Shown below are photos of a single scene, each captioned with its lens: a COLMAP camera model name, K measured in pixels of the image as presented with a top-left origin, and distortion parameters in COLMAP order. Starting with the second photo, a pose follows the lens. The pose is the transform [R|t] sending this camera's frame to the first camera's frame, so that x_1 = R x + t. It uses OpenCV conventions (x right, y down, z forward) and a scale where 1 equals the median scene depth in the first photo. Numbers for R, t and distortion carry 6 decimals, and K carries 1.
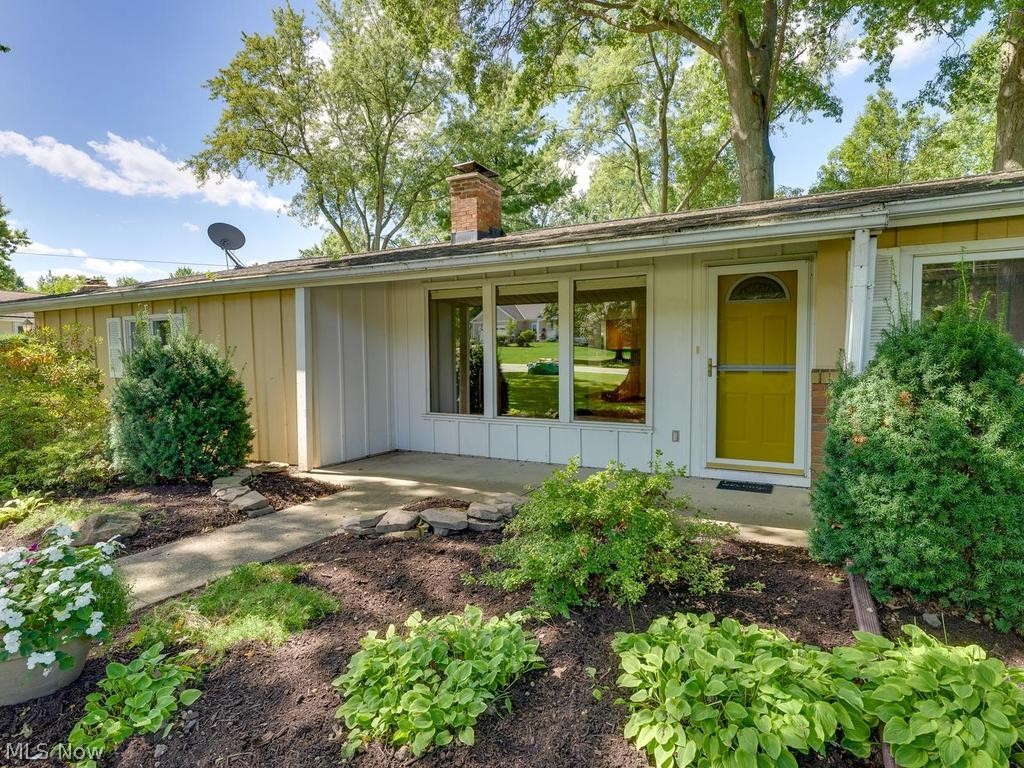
lens RADIAL K [[553.4, 0, 514.8], [0, 553.4, 388.3], [0, 0, 1]] dist [-0.004004, -0.000330]
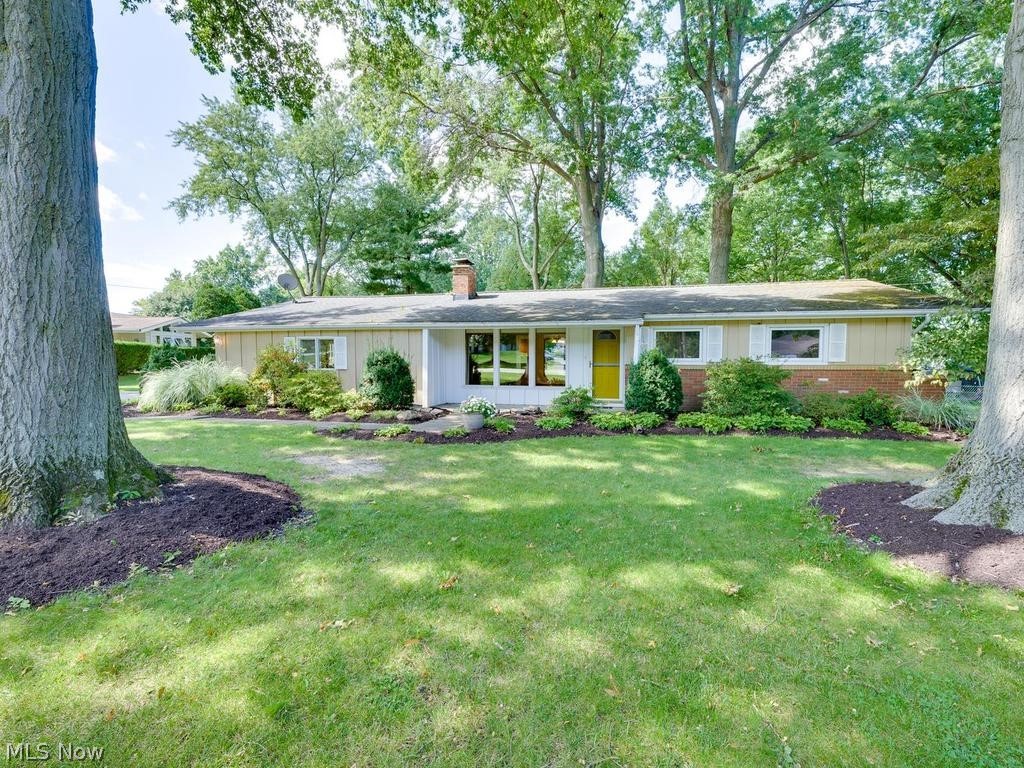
lens RADIAL K [[561.0, 0, 513.6], [0, 561.0, 385.7], [0, 0, 1]] dist [0.001919, 0.000781]
pose [[0.956545, -0.008726, 0.291454, -0.247580], [0.012737, 0.999848, -0.011867, 0.028649], [-0.291307, 0.015063, 0.956511, -0.461349]]
